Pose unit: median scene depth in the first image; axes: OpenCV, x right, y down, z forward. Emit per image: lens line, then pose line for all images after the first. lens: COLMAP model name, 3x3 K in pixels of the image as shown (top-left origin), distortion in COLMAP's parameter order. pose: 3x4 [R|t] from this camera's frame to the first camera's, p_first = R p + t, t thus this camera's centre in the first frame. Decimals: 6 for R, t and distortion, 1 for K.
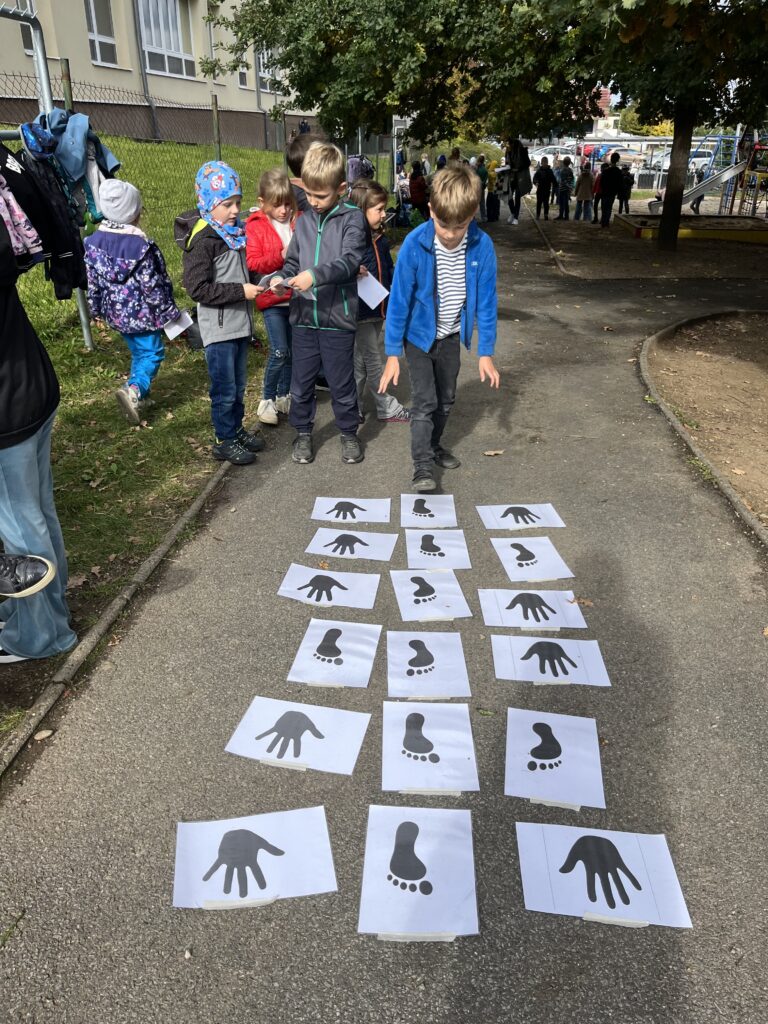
lens RADIAL K [[761.3, 0, 386.0], [0, 761.3, 536.2], [0, 0, 1]] dist [0.061248, -0.091123]
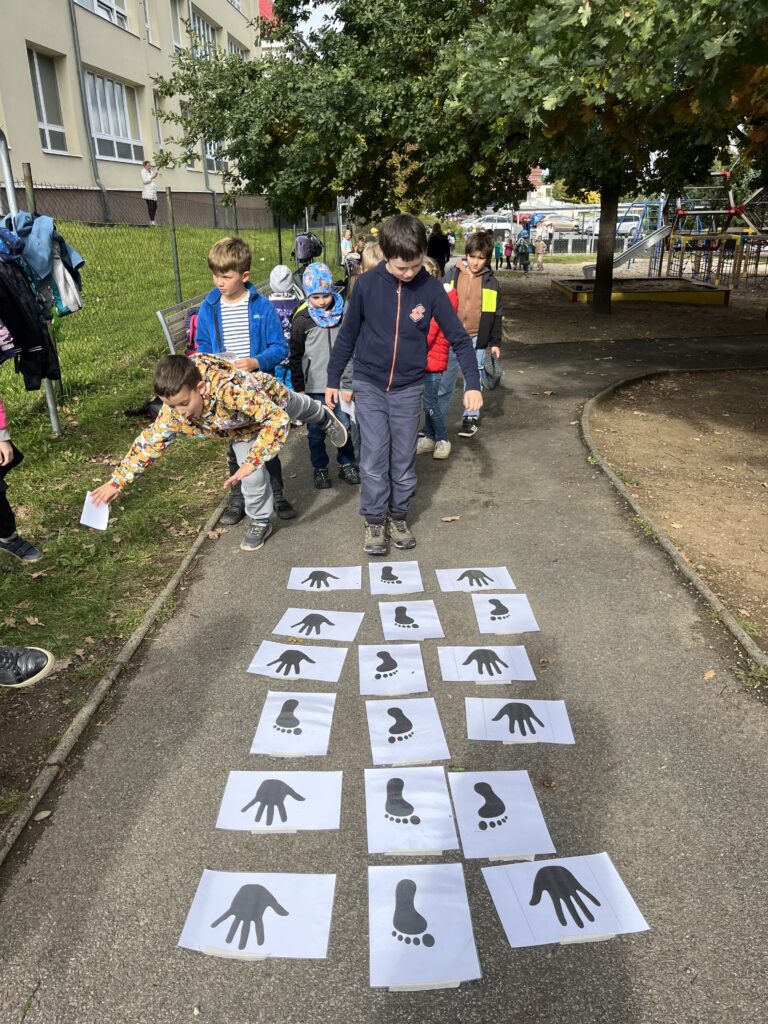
lens RADIAL K [[761.2, 0, 384.4], [0, 761.2, 530.7], [0, 0, 1]] dist [0.056453, -0.077250]
pose [[0.997634, -0.046921, 0.050247, -0.004412], [0.050892, 0.995421, -0.080918, -0.008562], [-0.046220, 0.083283, 0.995453, -0.041805]]
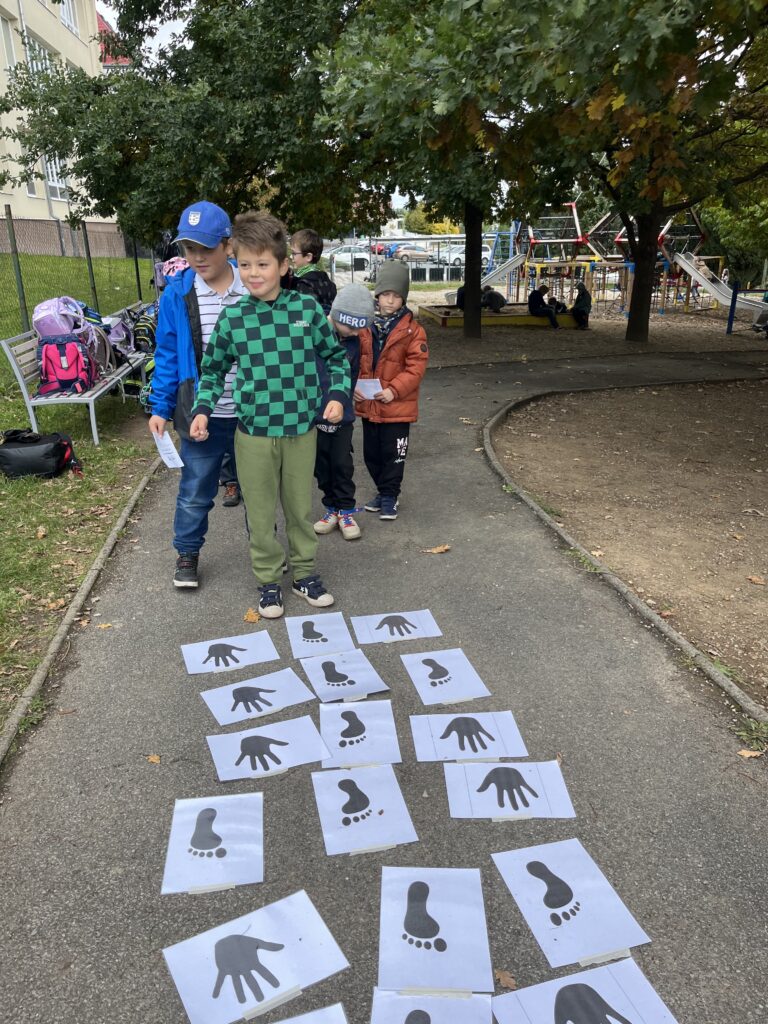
lens RADIAL K [[761.3, 0, 386.0], [0, 761.3, 536.2], [0, 0, 1]] dist [0.061248, -0.091123]
pose [[0.971174, -0.106334, 0.213338, -0.028837], [0.128806, 0.987173, -0.094327, -0.041805], [-0.200572, 0.119087, 0.972414, 0.066074]]
